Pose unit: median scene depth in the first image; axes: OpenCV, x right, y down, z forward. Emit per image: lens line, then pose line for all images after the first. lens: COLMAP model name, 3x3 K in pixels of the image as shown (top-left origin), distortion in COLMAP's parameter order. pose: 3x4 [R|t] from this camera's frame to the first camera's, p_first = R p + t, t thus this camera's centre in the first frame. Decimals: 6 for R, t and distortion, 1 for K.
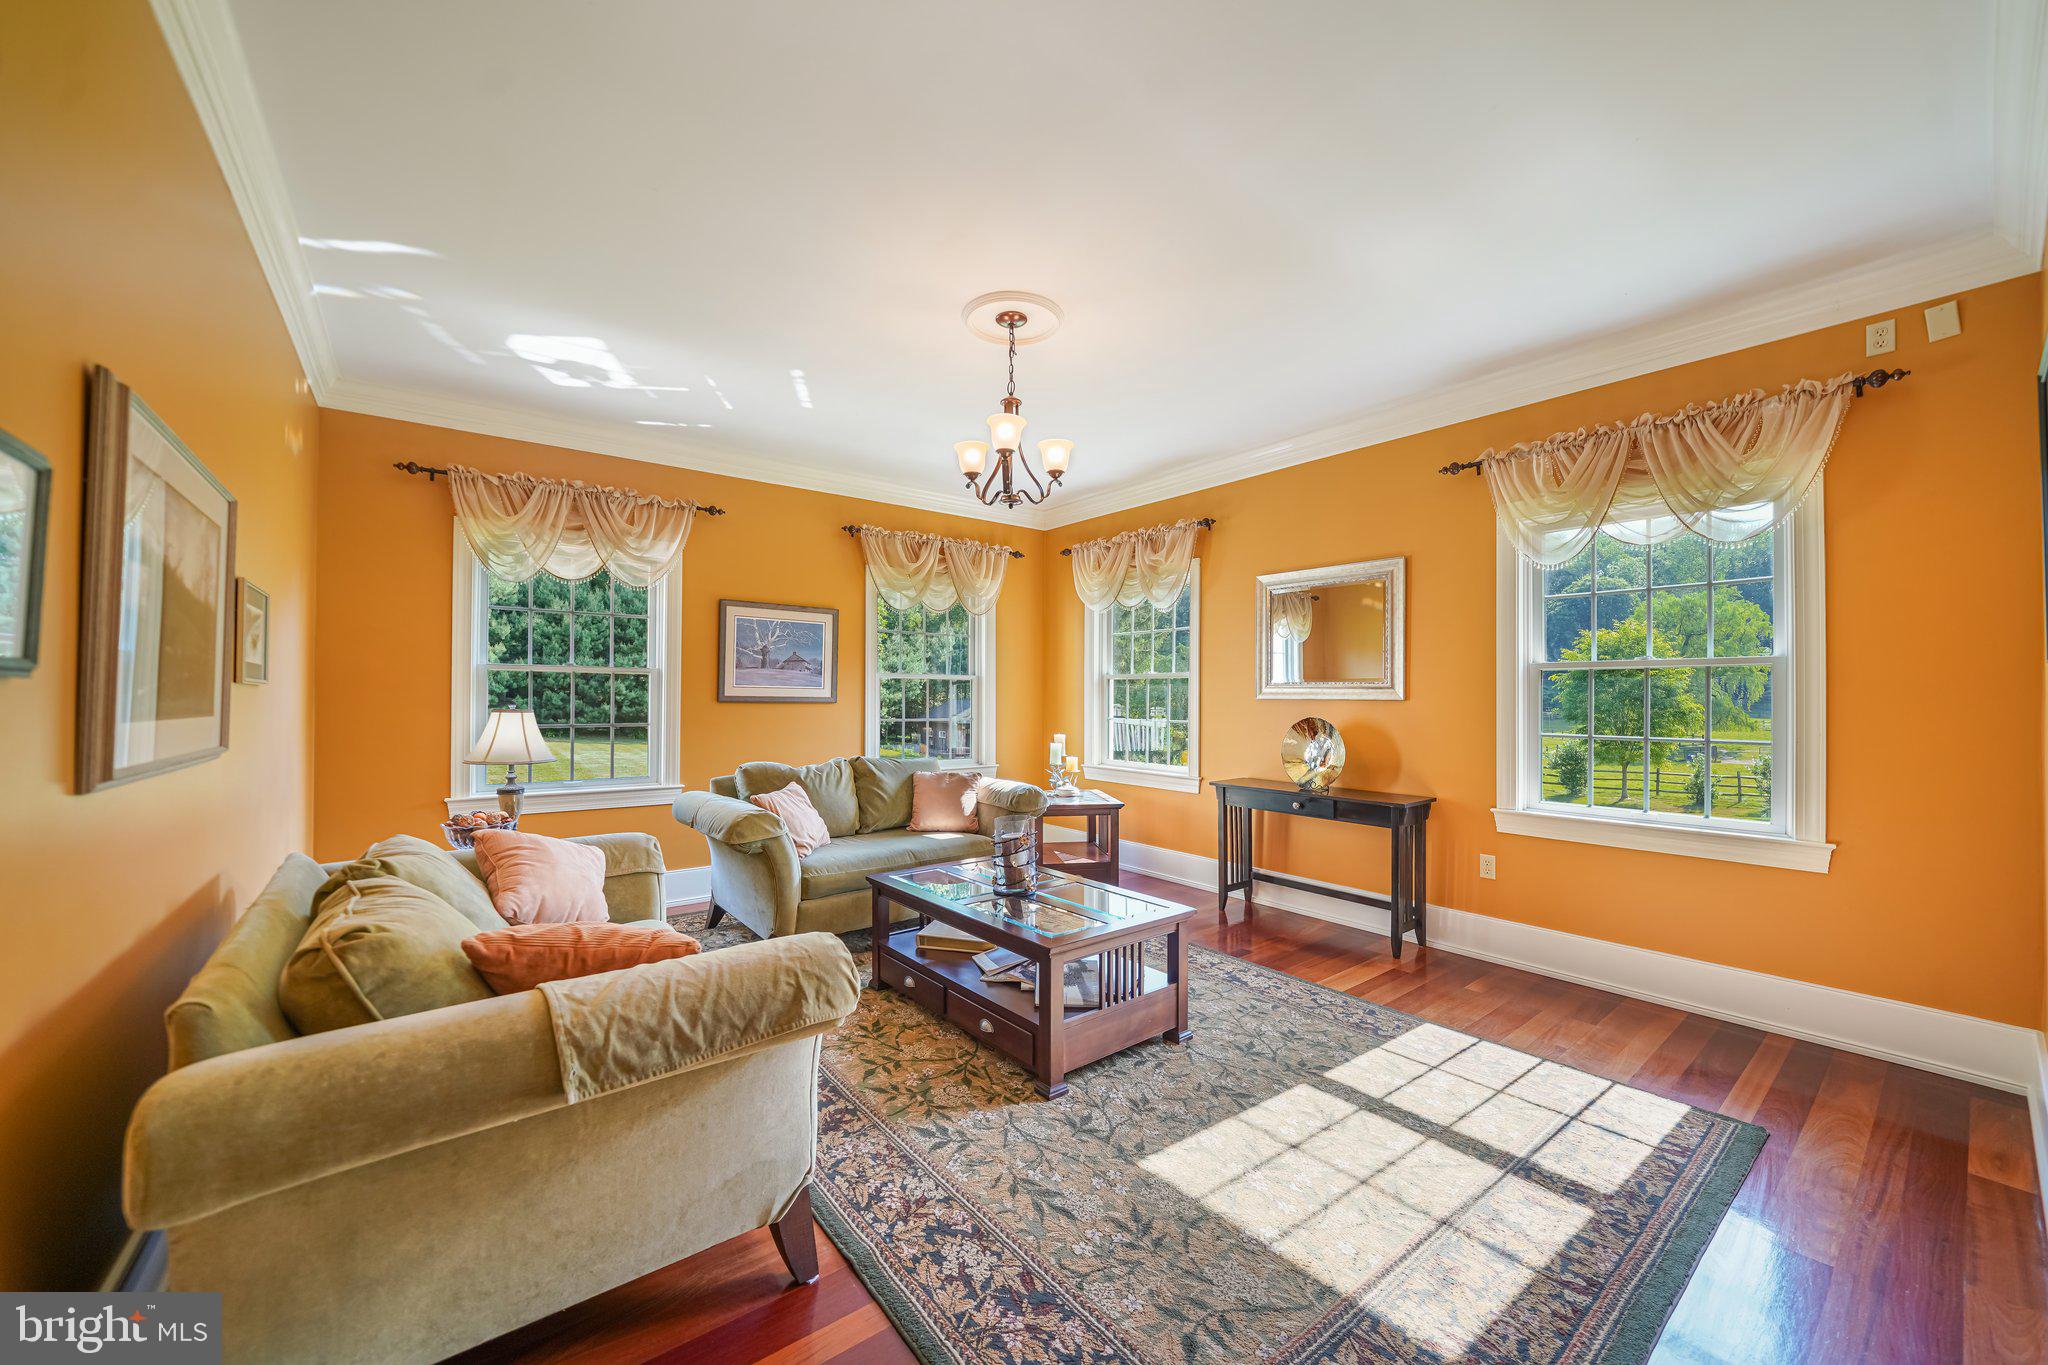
lens RADIAL K [[761.1, 0, 1026.6], [0, 761.1, 690.9], [0, 0, 1]] dist [-0.013835, -0.000205]
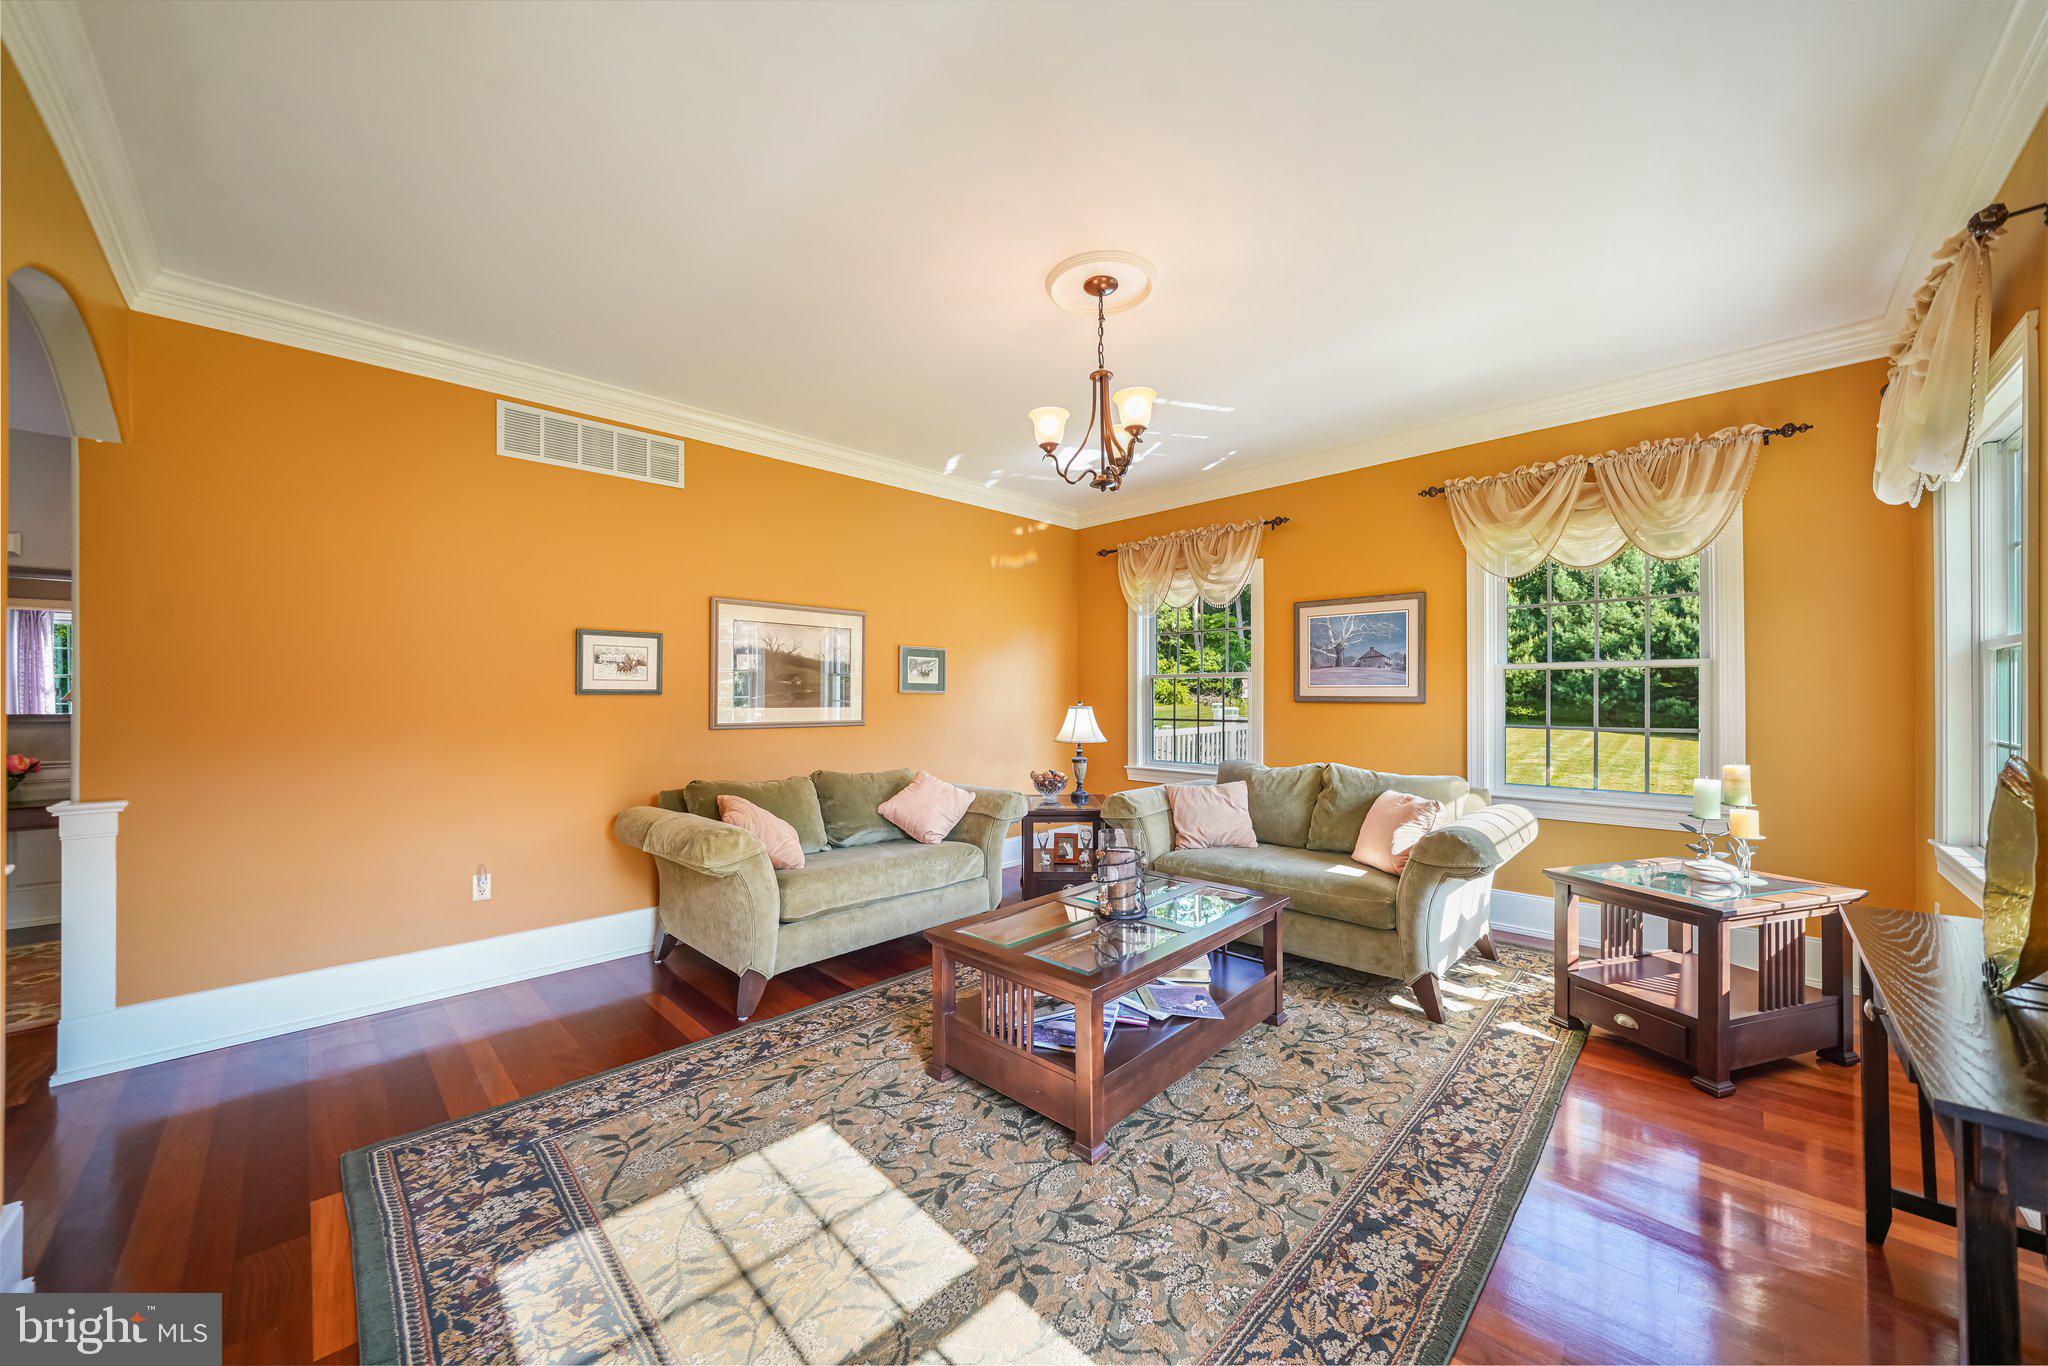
lens RADIAL K [[733.8, 0, 1024.8], [0, 733.8, 691.5], [0, 0, 1]] dist [-0.012305, 0.000275]
pose [[0.129196, -0.011153, -0.991556, 0.806895], [0.012558, 0.999875, -0.009610, 0.008323], [0.991540, -0.011211, 0.129320, 0.753906]]
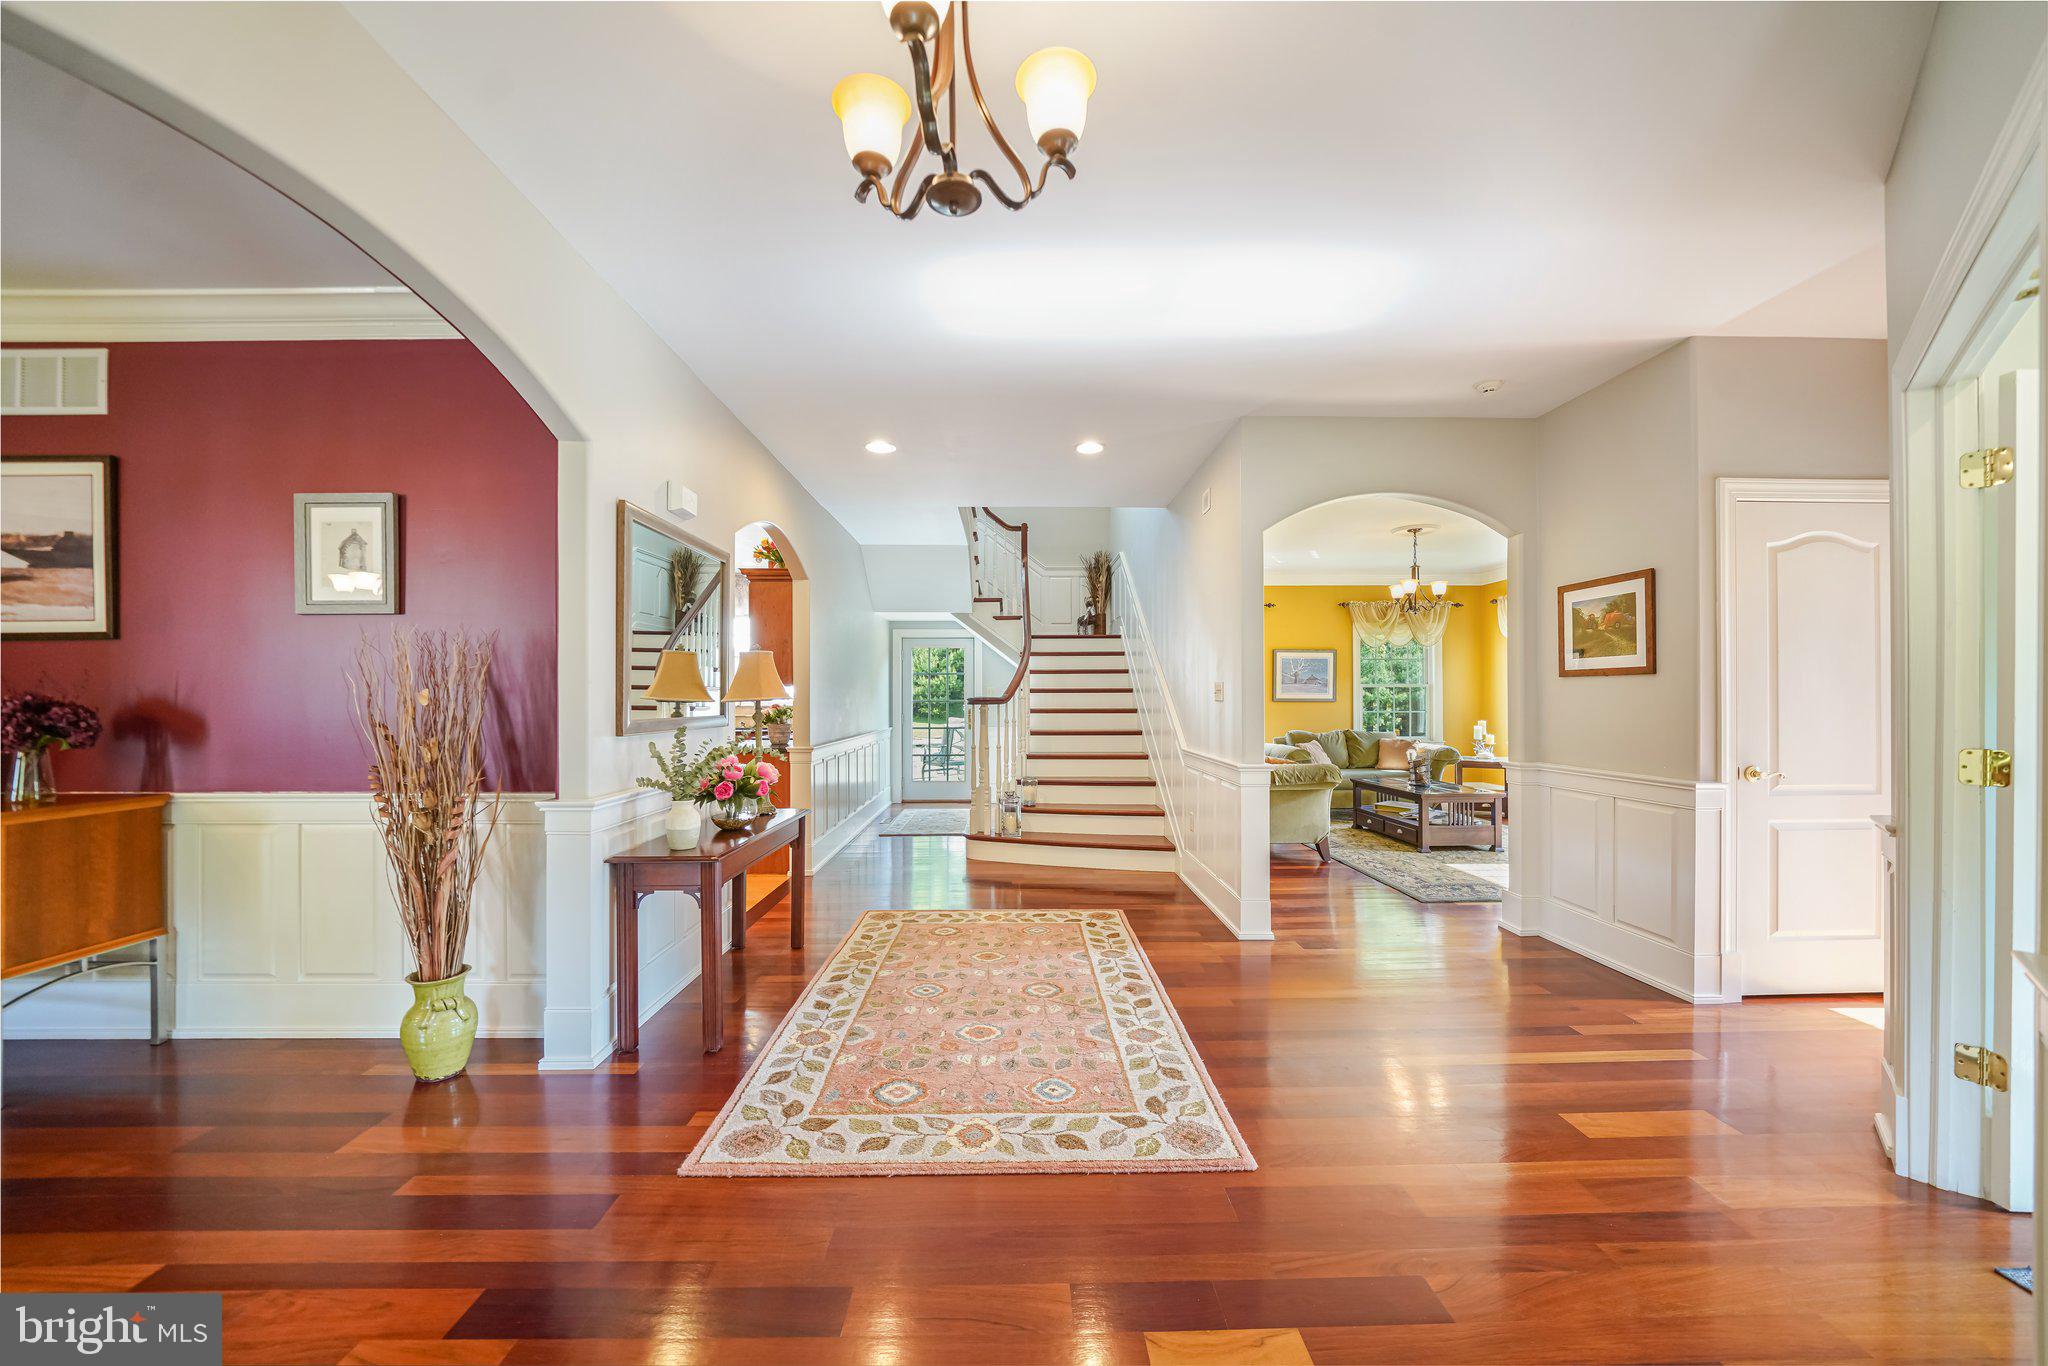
lens RADIAL K [[761.1, 0, 1019.5], [0, 761.1, 700.5], [0, 0, 1]] dist [-0.013835, -0.000205]
pose [[0.800315, -0.005626, -0.599554, 0.374179], [0.011236, 0.999921, 0.005616, -0.008653], [0.599475, -0.011231, 0.800315, -1.458472]]
